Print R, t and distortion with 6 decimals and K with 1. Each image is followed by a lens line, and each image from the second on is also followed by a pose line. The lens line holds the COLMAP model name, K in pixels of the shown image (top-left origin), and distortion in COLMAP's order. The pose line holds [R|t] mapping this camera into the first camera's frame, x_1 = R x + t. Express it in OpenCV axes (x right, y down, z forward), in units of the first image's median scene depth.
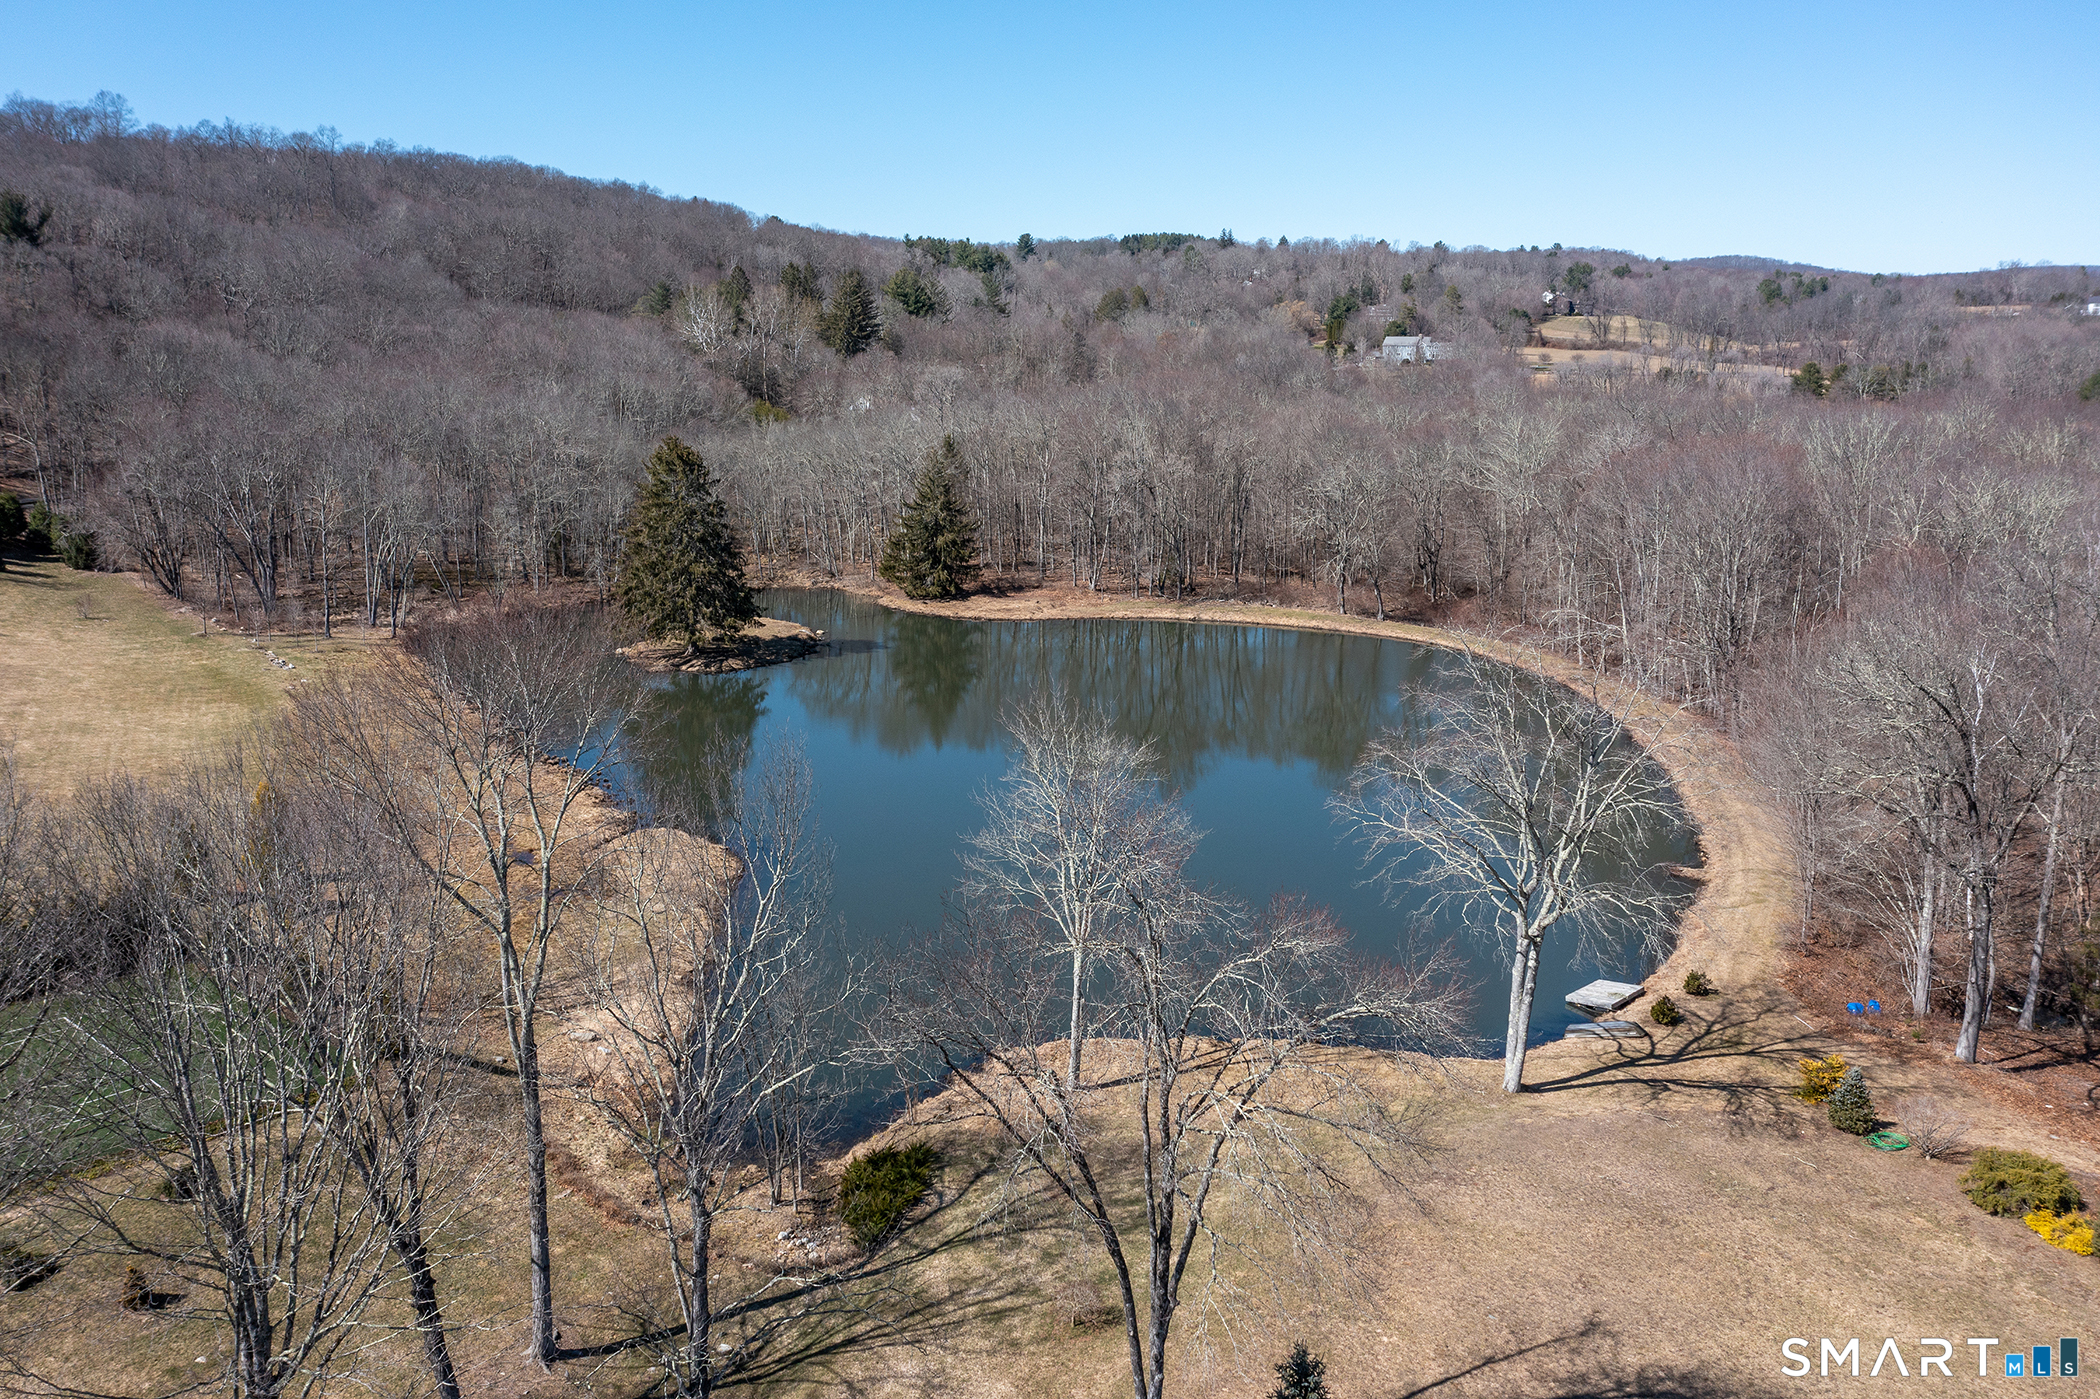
lens RADIAL K [[1665.9, 0, 1050.0], [0, 1665.9, 699.5], [0, 0, 1]] dist [-0.007673, 0.002554]
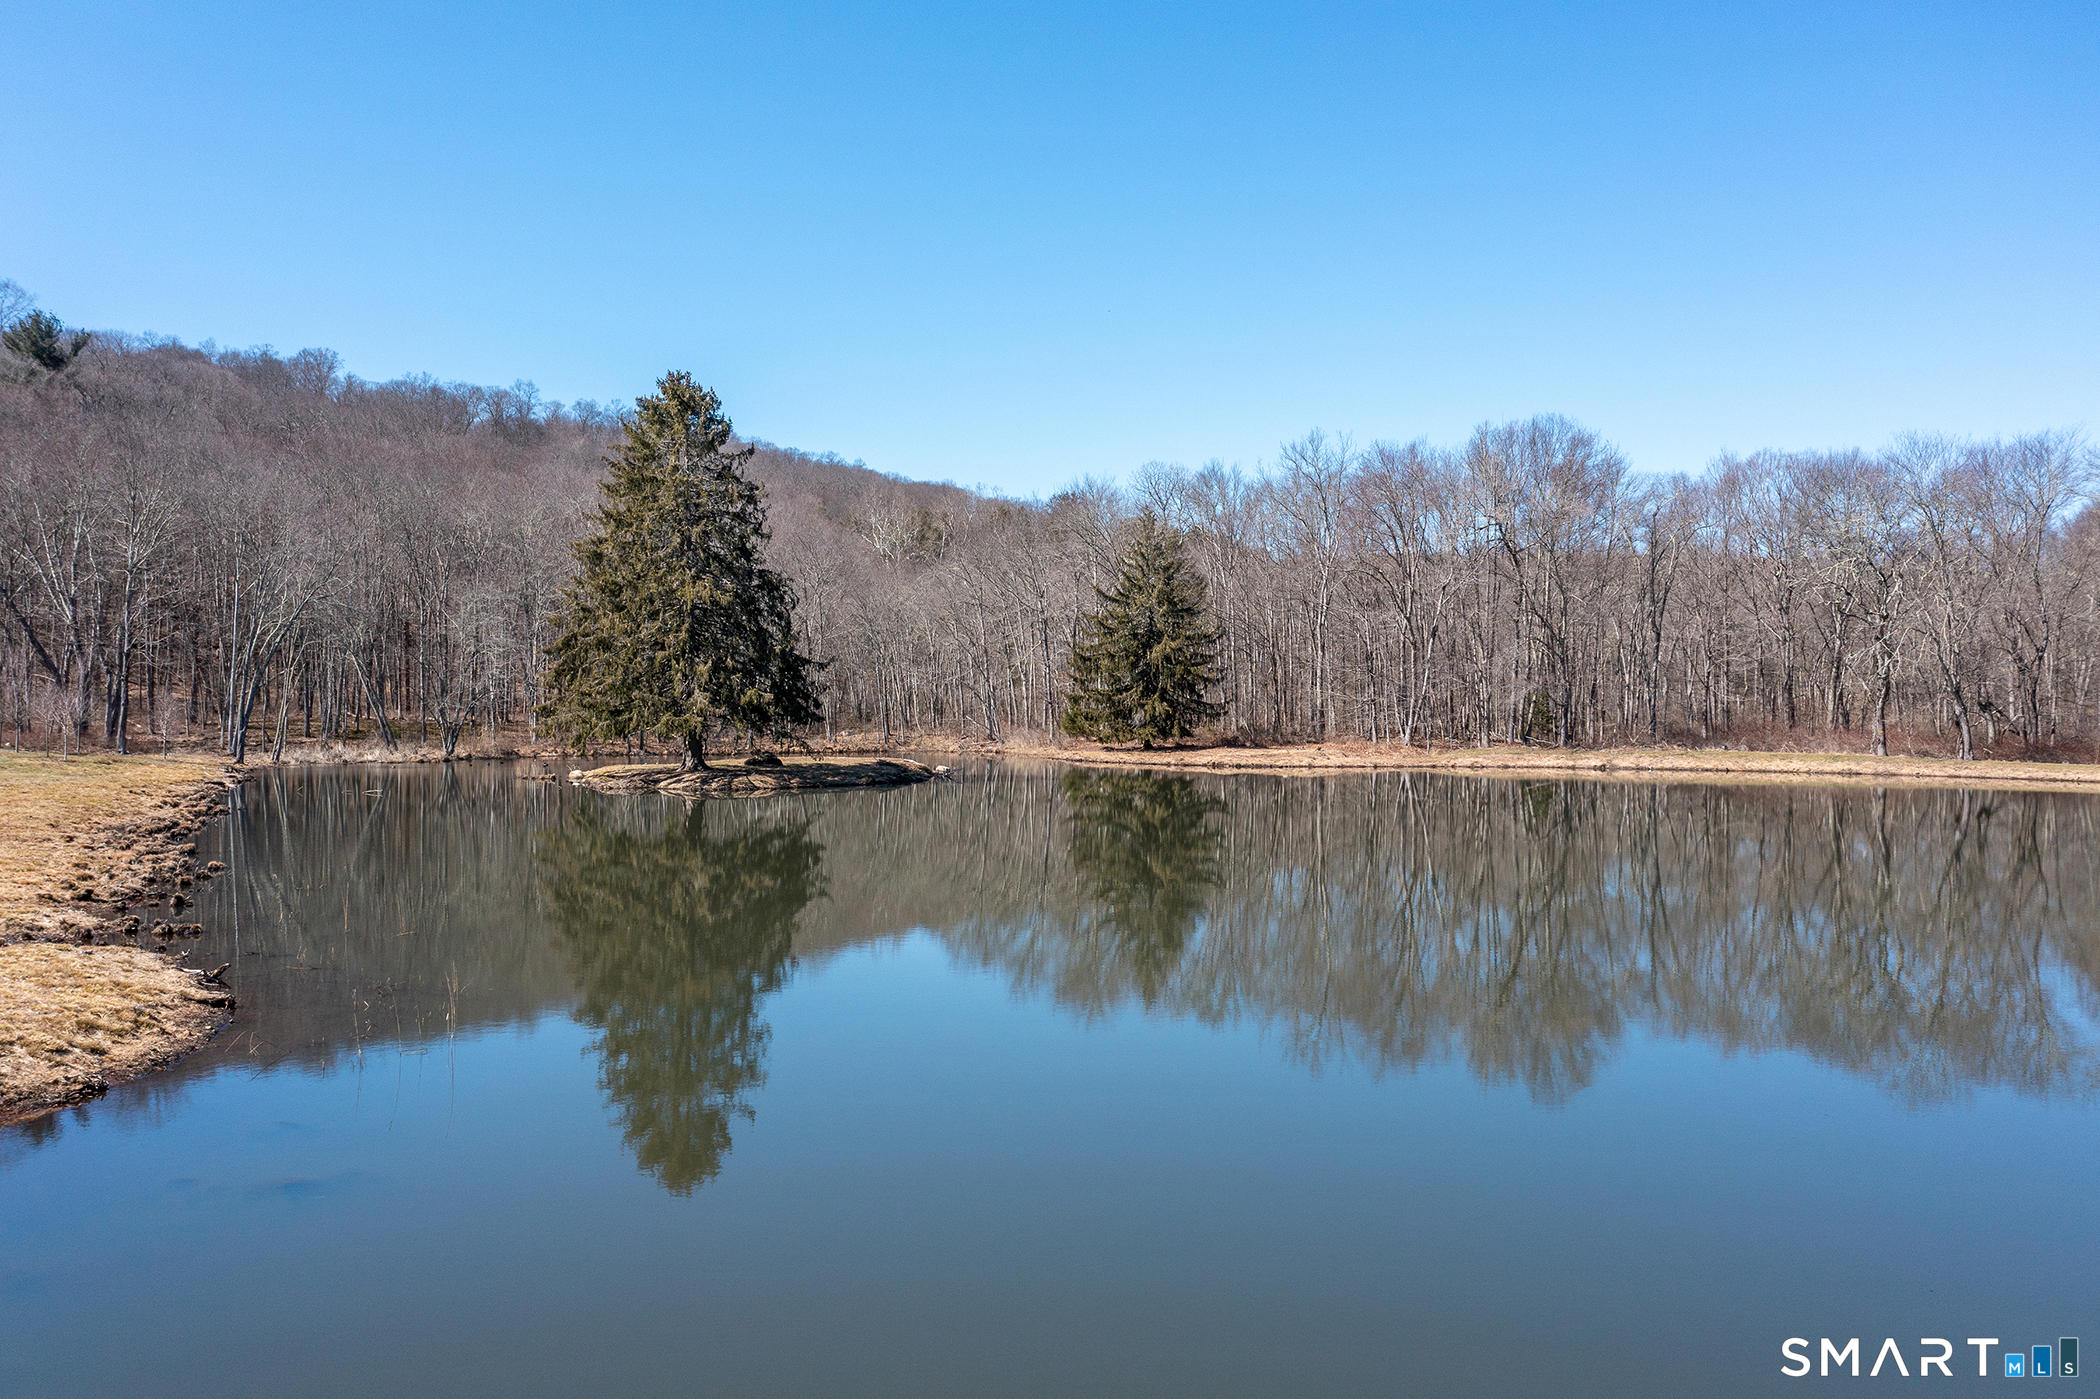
lens RADIAL K [[1665.9, 0, 1050.0], [0, 1665.9, 699.5], [0, 0, 1]] dist [-0.007673, 0.002554]
pose [[0.990407, 0.001930, -0.138165, -0.020105], [-0.030645, 0.978071, -0.206004, 0.048804], [0.134738, 0.208262, 0.968748, 0.405134]]
